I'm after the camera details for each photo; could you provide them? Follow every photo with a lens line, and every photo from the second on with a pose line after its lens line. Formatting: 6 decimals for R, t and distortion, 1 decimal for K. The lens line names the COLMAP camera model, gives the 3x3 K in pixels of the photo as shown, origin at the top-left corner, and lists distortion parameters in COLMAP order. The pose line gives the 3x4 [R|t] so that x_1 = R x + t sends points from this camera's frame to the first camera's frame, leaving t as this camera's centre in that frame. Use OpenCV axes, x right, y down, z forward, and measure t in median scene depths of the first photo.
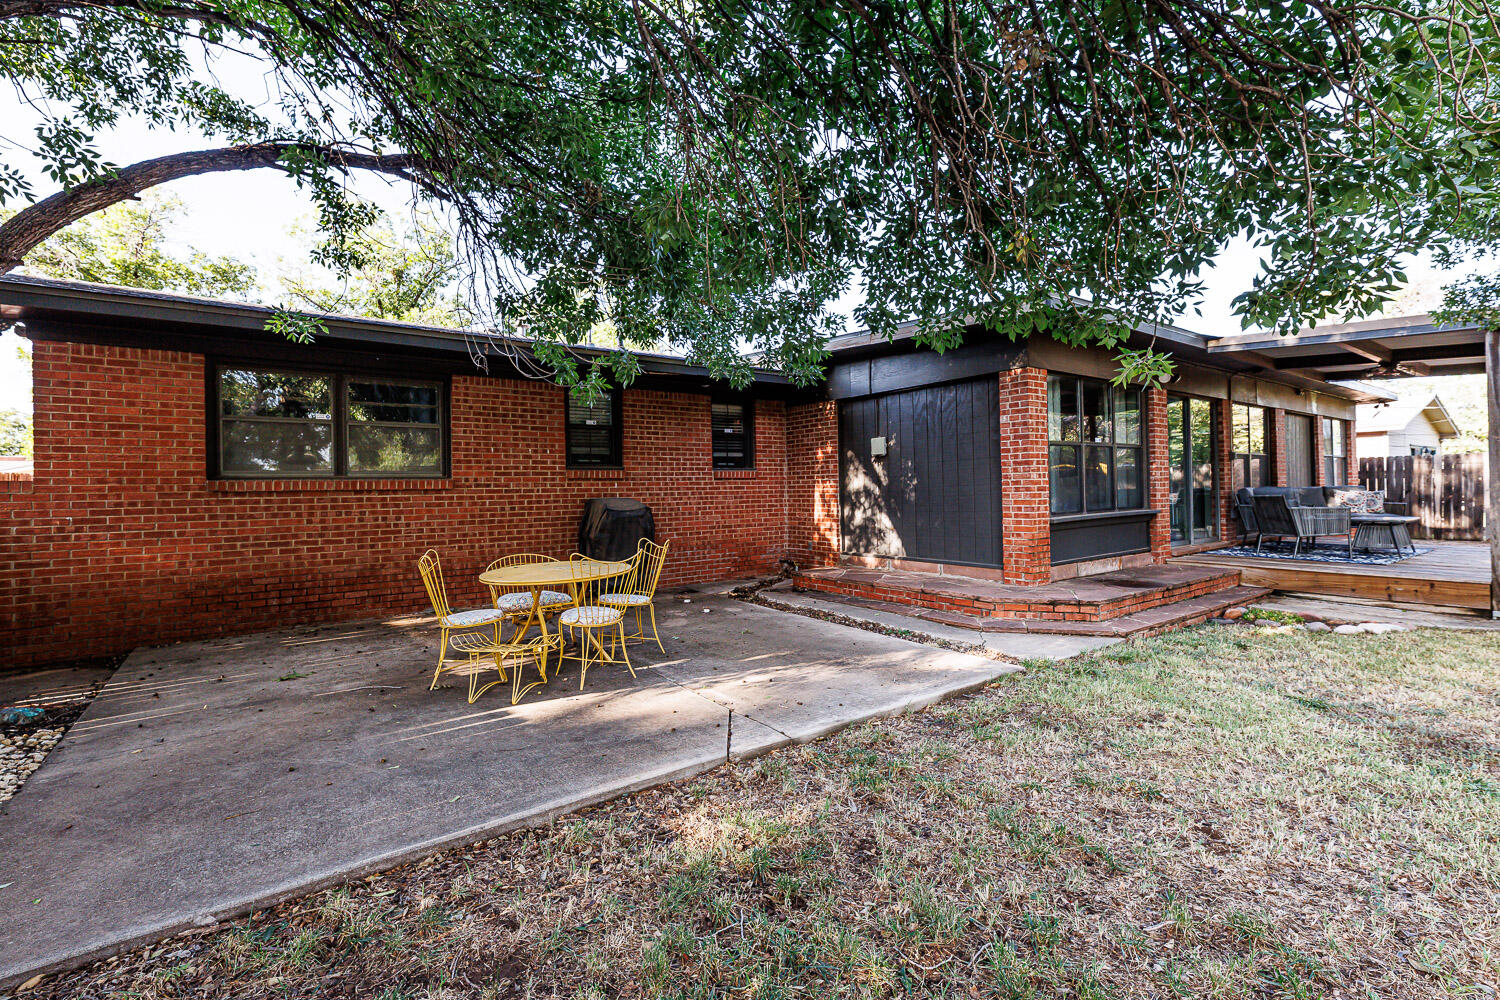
lens RADIAL K [[661.3, 0, 742.3], [0, 661.3, 489.7], [0, 0, 1]] dist [-0.001374, 0.001306]
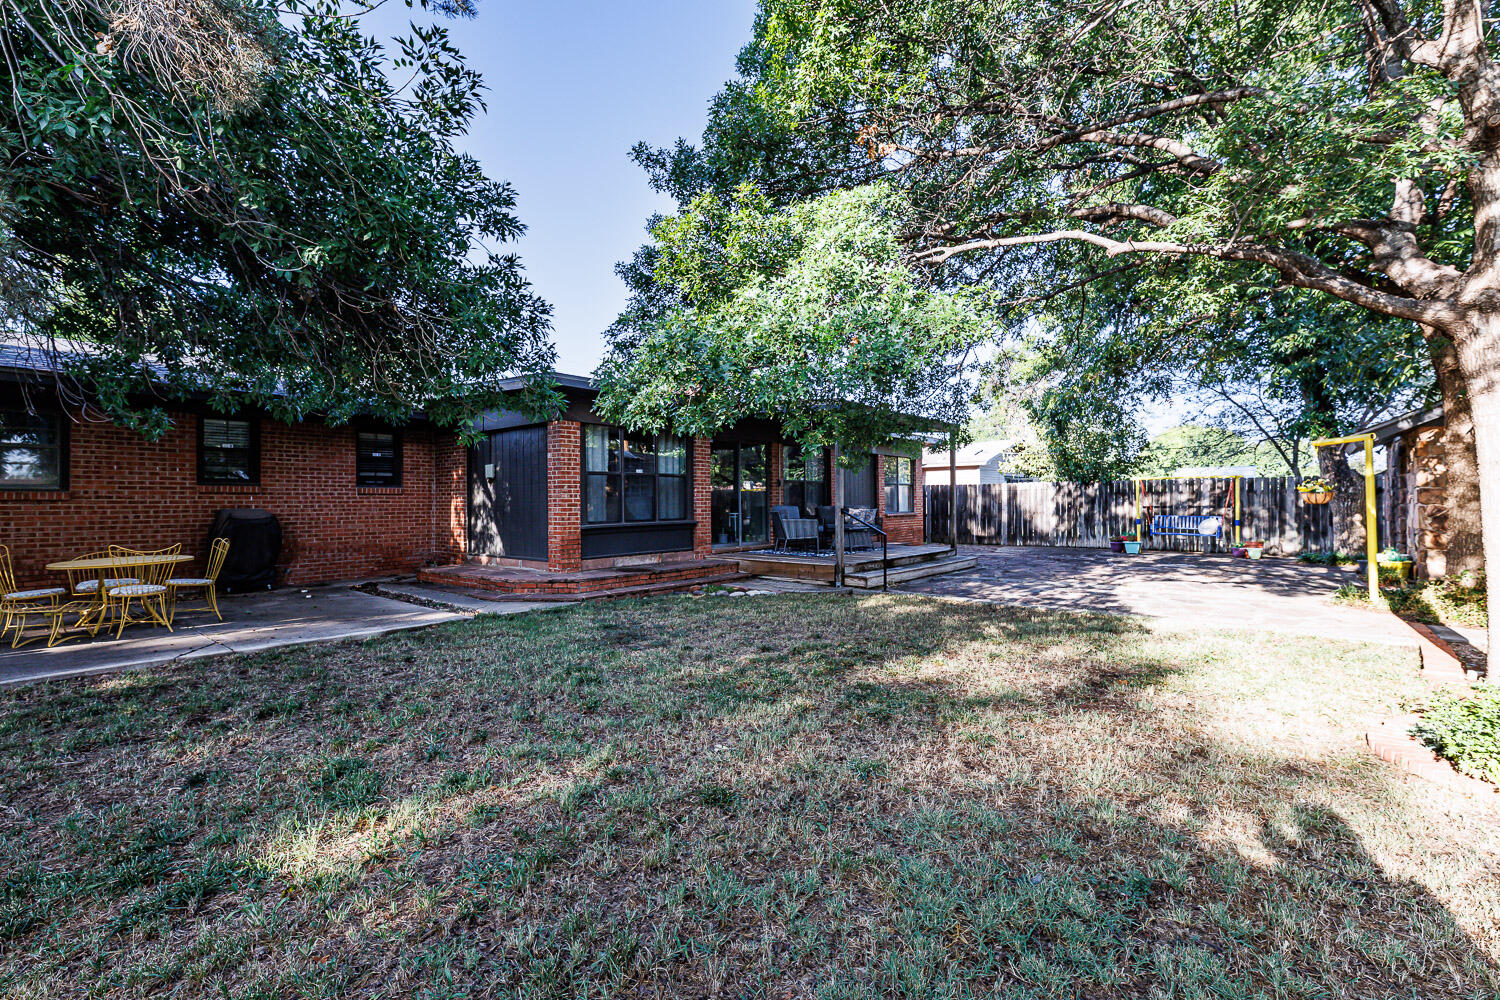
lens RADIAL K [[661.3, 0, 750.4], [0, 661.3, 492.5], [0, 0, 1]] dist [-0.001374, 0.001306]
pose [[0.964792, 0.015286, 0.262570, 0.392982], [-0.010810, 0.999771, -0.018484, -0.005112], [-0.262792, 0.014995, 0.964736, -0.430005]]
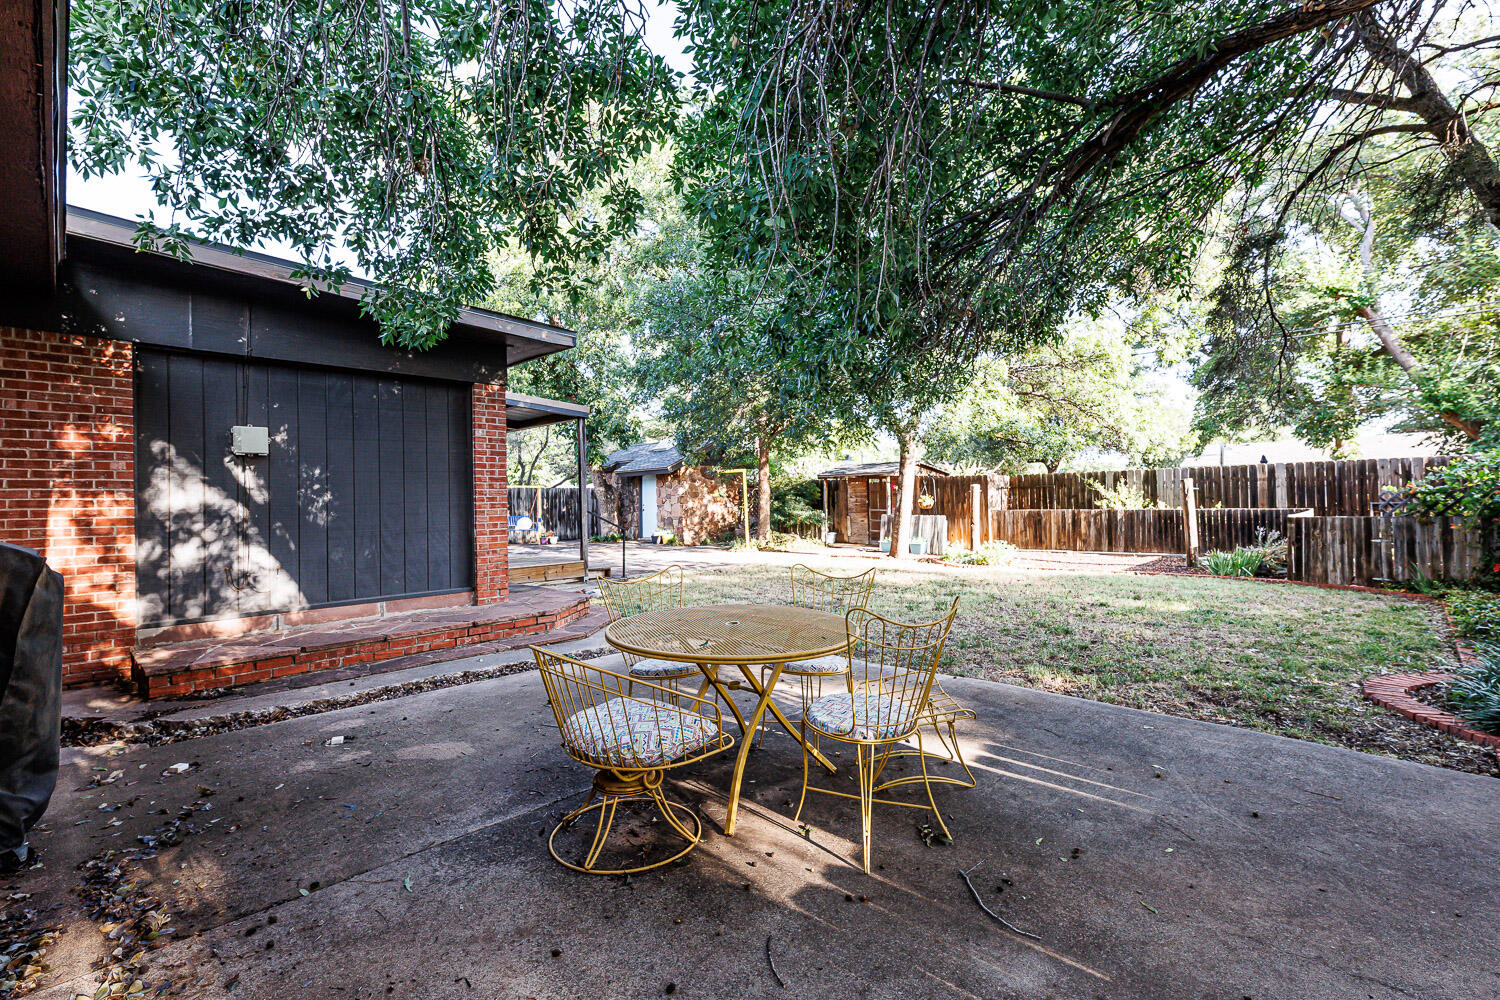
lens RADIAL K [[661.3, 0, 757.6], [0, 661.3, 497.7], [0, 0, 1]] dist [-0.001374, 0.001306]
pose [[-0.182436, 0.024178, 0.982920, -0.550929], [0.021351, 0.999559, -0.020625, 0.013753], [-0.982986, 0.017224, -0.182872, 0.696460]]
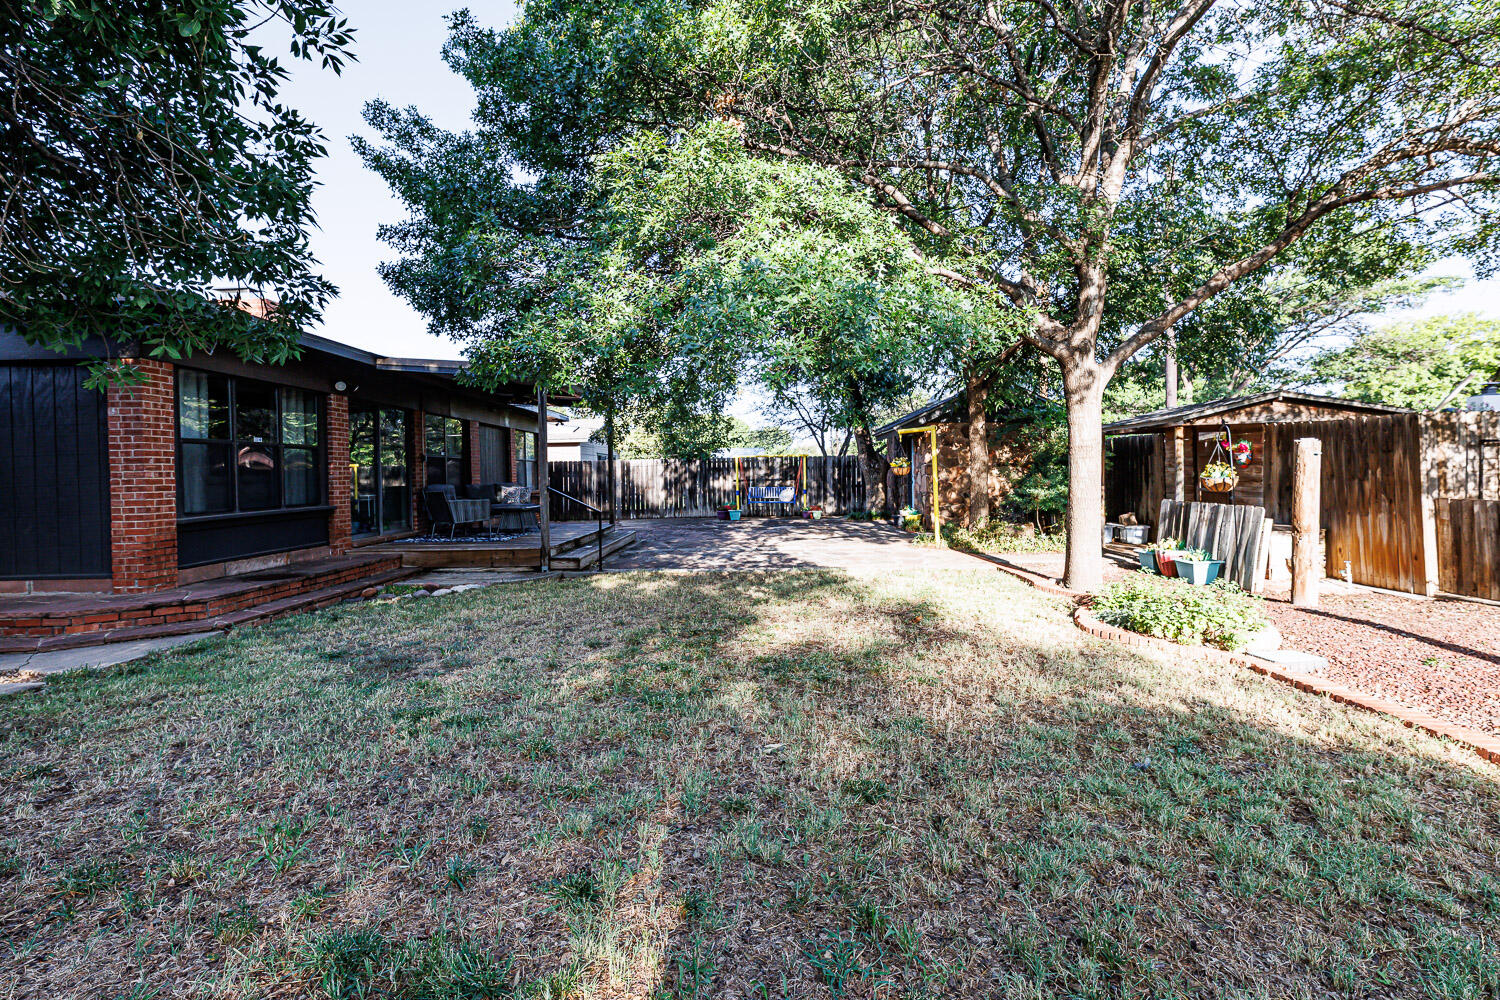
lens RADIAL K [[661.3, 0, 753.4], [0, 661.3, 474.6], [0, 0, 1]] dist [-0.001374, 0.001306]
pose [[0.579416, 0.005901, 0.815011, 0.148911], [0.007691, 0.999890, -0.012708, -0.002141], [-0.814996, 0.013632, 0.579307, -0.212110]]
